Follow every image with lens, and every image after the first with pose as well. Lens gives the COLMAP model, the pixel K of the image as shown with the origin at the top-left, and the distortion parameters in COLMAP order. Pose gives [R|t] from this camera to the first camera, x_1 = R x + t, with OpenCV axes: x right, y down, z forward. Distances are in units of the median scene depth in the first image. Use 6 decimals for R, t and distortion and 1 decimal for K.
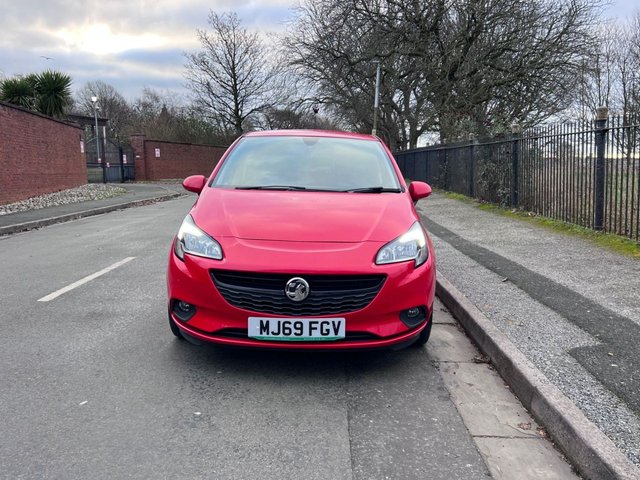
lens RADIAL K [[588.9, 0, 318.5], [0, 588.9, 228.9], [0, 0, 1]] dist [0.058912, -0.004036]
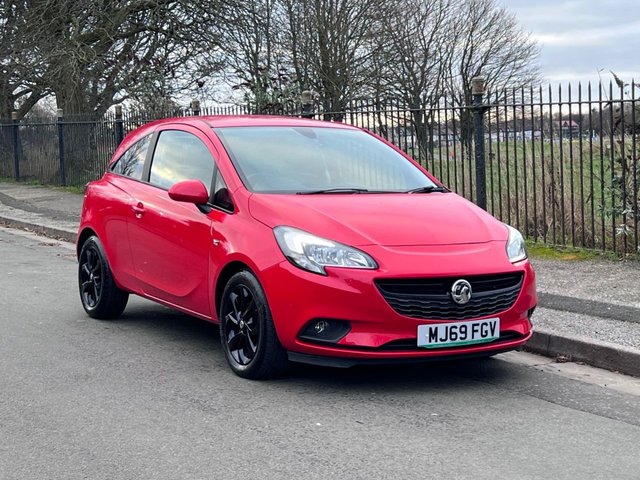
lens RADIAL K [[1203.1, 0, 320.0], [0, 1203.1, 240.0], [0, 0, 1]] dist [0.146036, -0.151797]
pose [[0.863703, -0.057481, 0.500712, -1.220509], [0.071866, 0.997369, -0.009469, 0.018638], [-0.498850, 0.044162, 0.865562, -0.610364]]
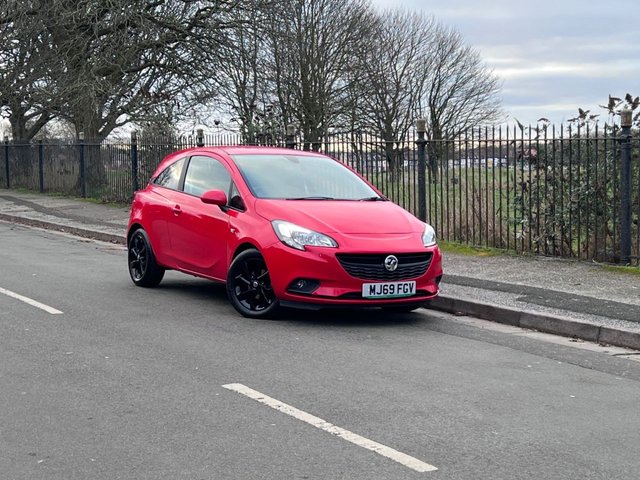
lens RADIAL K [[1131.2, 0, 308.8], [0, 1131.2, 238.7], [0, 0, 1]] dist [0.148912, -0.268028]
pose [[0.859732, -0.032072, 0.509737, -1.697266], [0.051752, 0.998360, -0.024471, 0.098523], [-0.508116, 0.047419, 0.859982, -1.407335]]
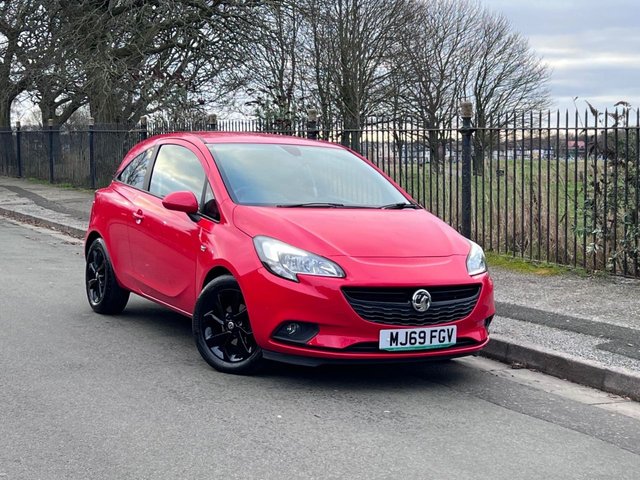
lens RADIAL K [[1131.2, 0, 308.8], [0, 1131.2, 238.7], [0, 0, 1]] dist [0.148912, -0.268028]
pose [[0.878459, -0.025959, 0.477112, -1.182745], [0.038776, 0.999103, -0.017034, 0.016707], [-0.476242, 0.033464, 0.878677, -0.709253]]
